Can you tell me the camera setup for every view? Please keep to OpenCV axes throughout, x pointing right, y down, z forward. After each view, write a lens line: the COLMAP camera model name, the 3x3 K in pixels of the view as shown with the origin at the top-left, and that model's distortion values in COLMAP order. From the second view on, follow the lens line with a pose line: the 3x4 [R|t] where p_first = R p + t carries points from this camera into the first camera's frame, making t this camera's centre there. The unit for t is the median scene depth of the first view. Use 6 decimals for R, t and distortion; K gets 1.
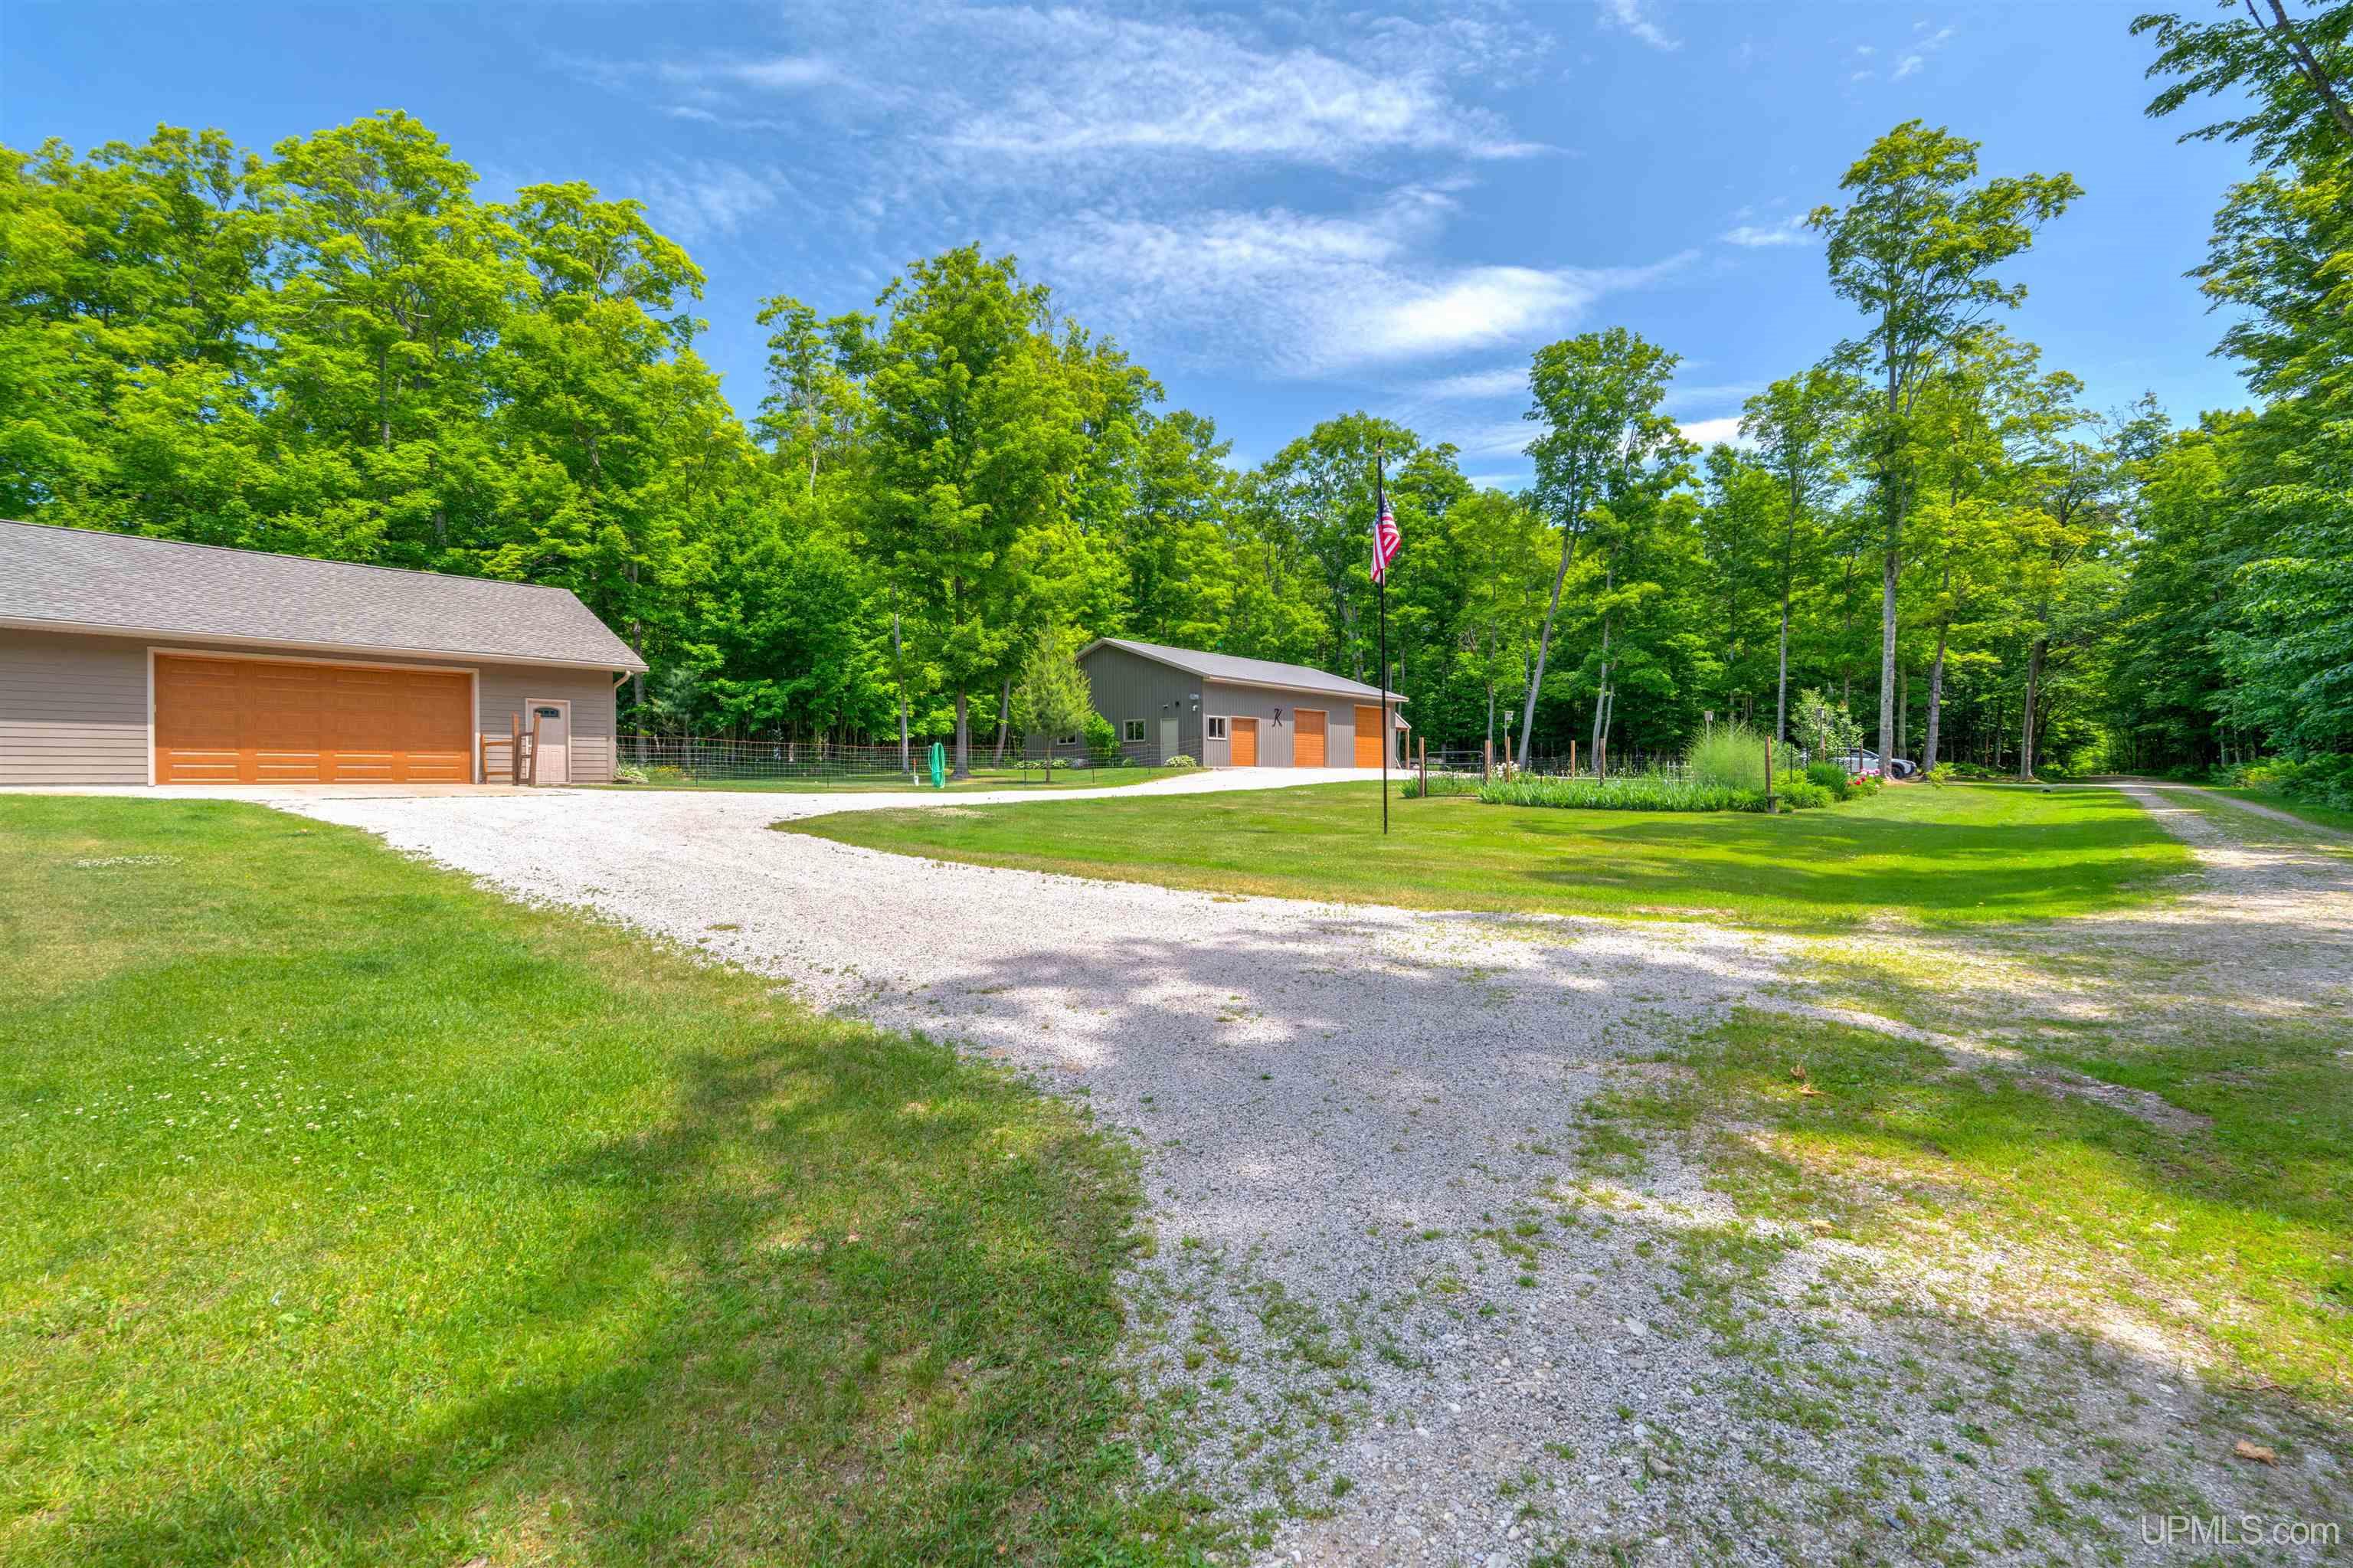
lens RADIAL K [[1044.1, 0, 1176.8], [0, 1044.1, 789.9], [0, 0, 1]] dist [0.000704, -0.000646]
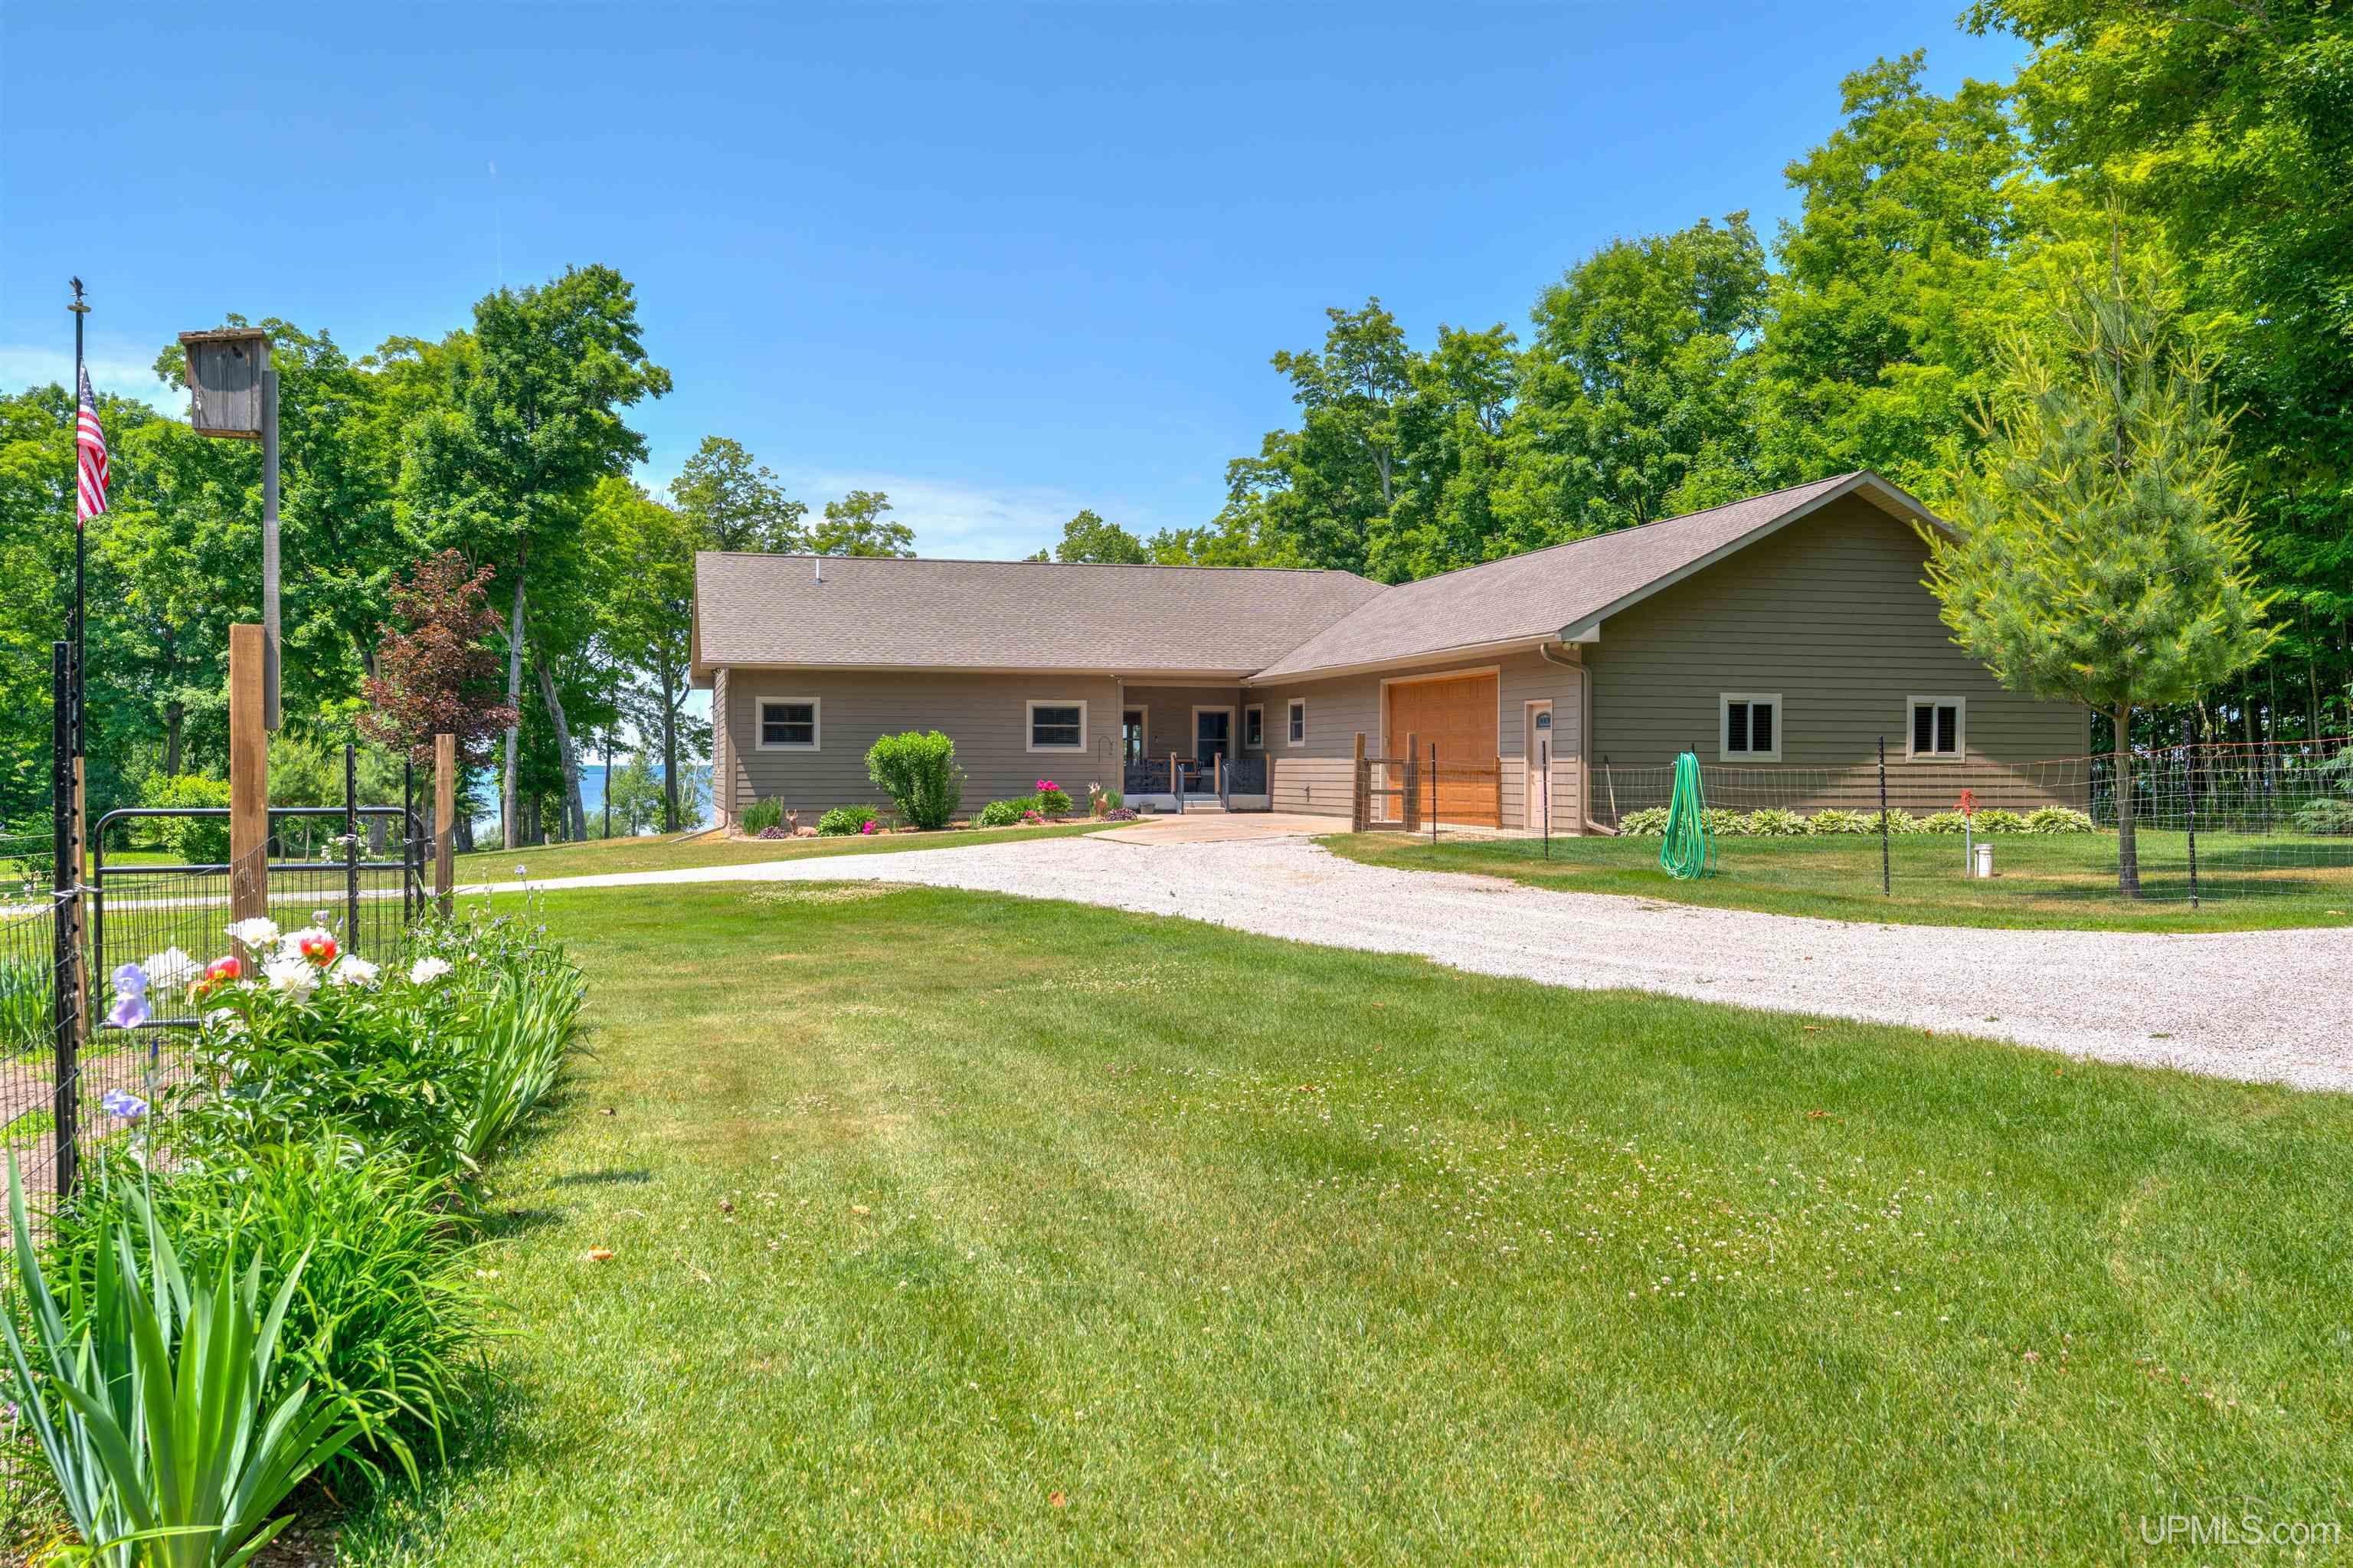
lens RADIAL K [[2010.4, 0, 1159.6], [0, 2010.4, 781.7], [0, 0, 1]] dist [0.012328, 0.015130]
pose [[-0.569689, 0.010516, -0.821793, 0.203723], [-0.003911, 0.999872, 0.015506, -0.021249], [0.821851, 0.012047, -0.569575, 0.586019]]
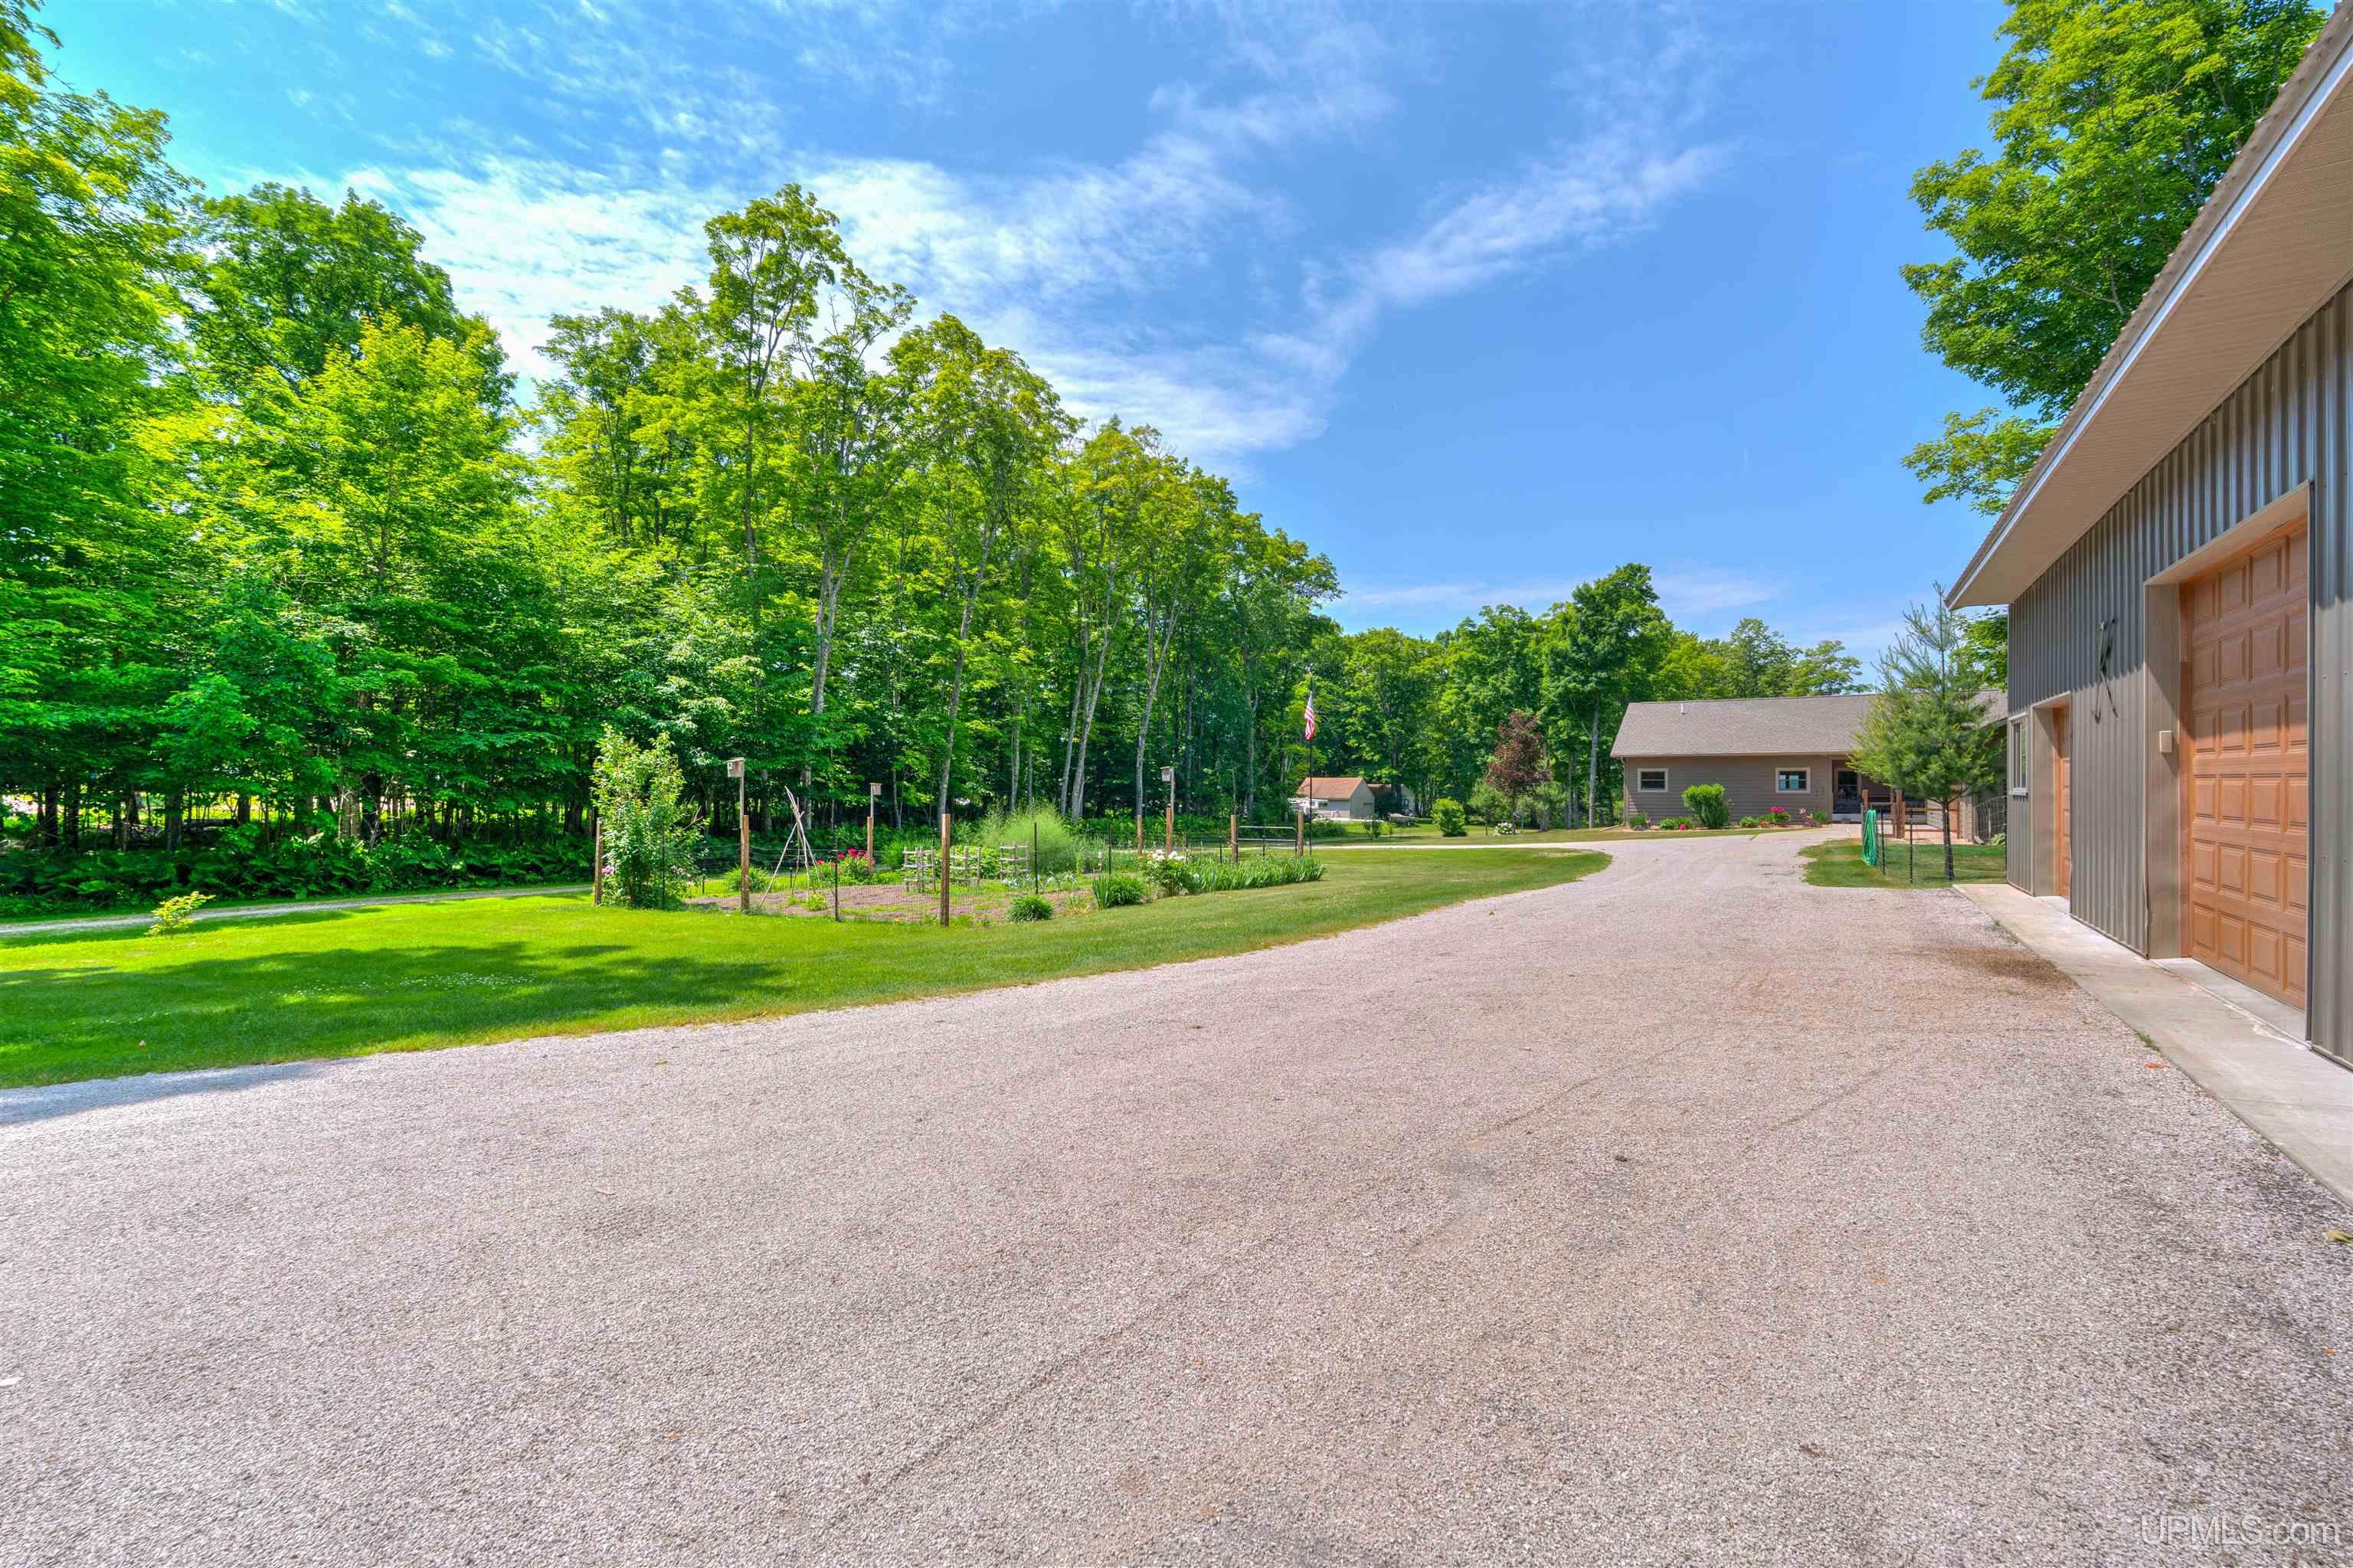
lens RADIAL K [[1033.6, 0, 1166.3], [0, 1033.6, 778.7], [0, 0, 1]] dist [0.000790, -0.000086]
pose [[-0.988921, 0.007812, -0.148237, 0.204210], [0.007382, 0.999967, 0.003452, -0.035502], [0.148259, 0.002320, -0.988946, 0.811088]]
